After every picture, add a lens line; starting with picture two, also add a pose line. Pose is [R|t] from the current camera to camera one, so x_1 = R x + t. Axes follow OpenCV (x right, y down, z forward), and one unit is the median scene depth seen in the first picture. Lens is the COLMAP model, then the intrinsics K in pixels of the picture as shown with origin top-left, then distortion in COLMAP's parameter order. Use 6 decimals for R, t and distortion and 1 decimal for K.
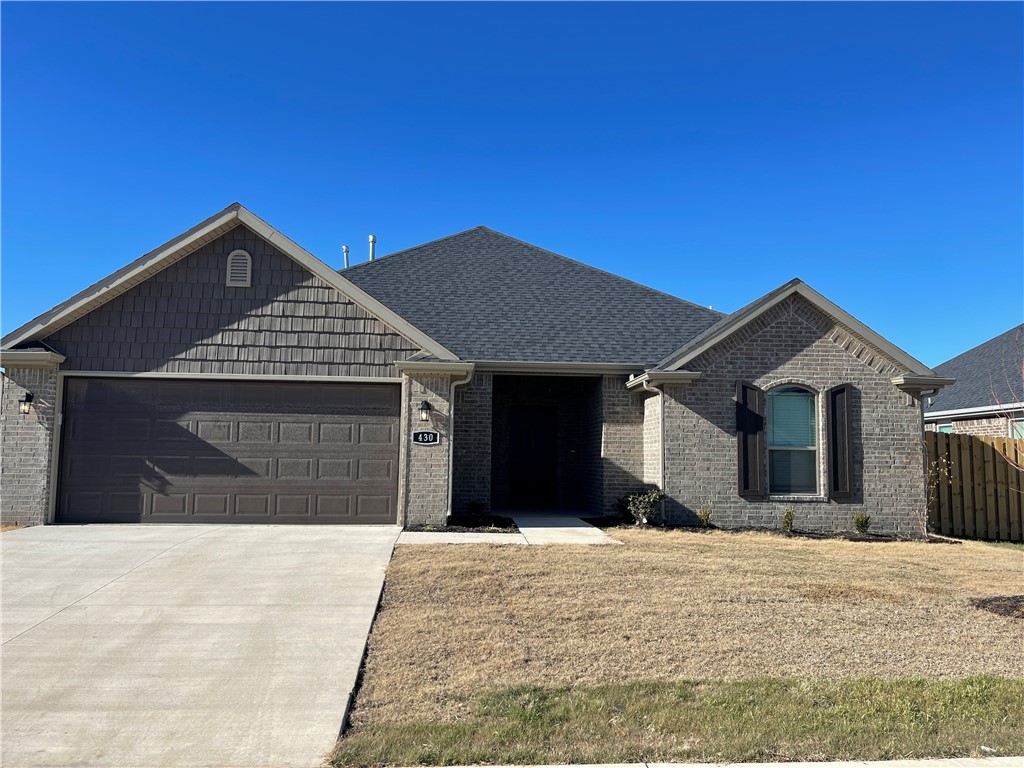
lens RADIAL K [[773.7, 0, 512.0], [0, 773.7, 384.0], [0, 0, 1]] dist [0.008371, -0.007924]
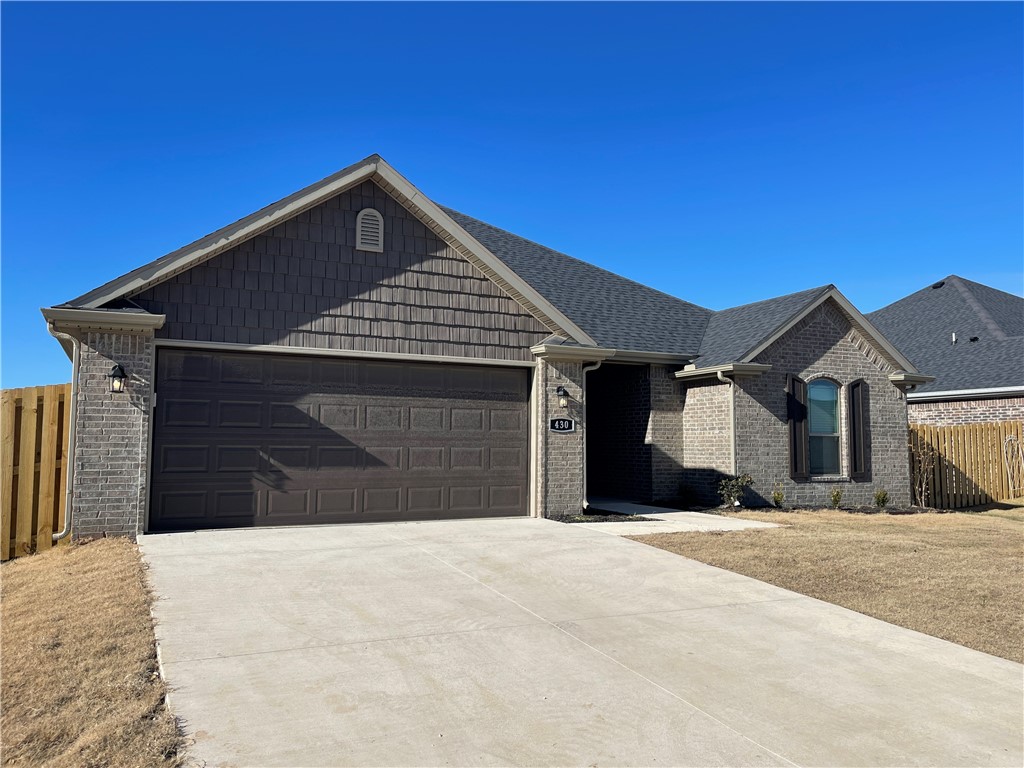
lens RADIAL K [[773.7, 0, 512.0], [0, 773.7, 384.0], [0, 0, 1]] dist [0.008371, -0.007924]
pose [[0.930702, 0.022384, 0.365092, -0.517785], [-0.030160, 0.999423, 0.015610, 0.005437], [-0.364532, -0.025539, 0.930841, 0.126227]]
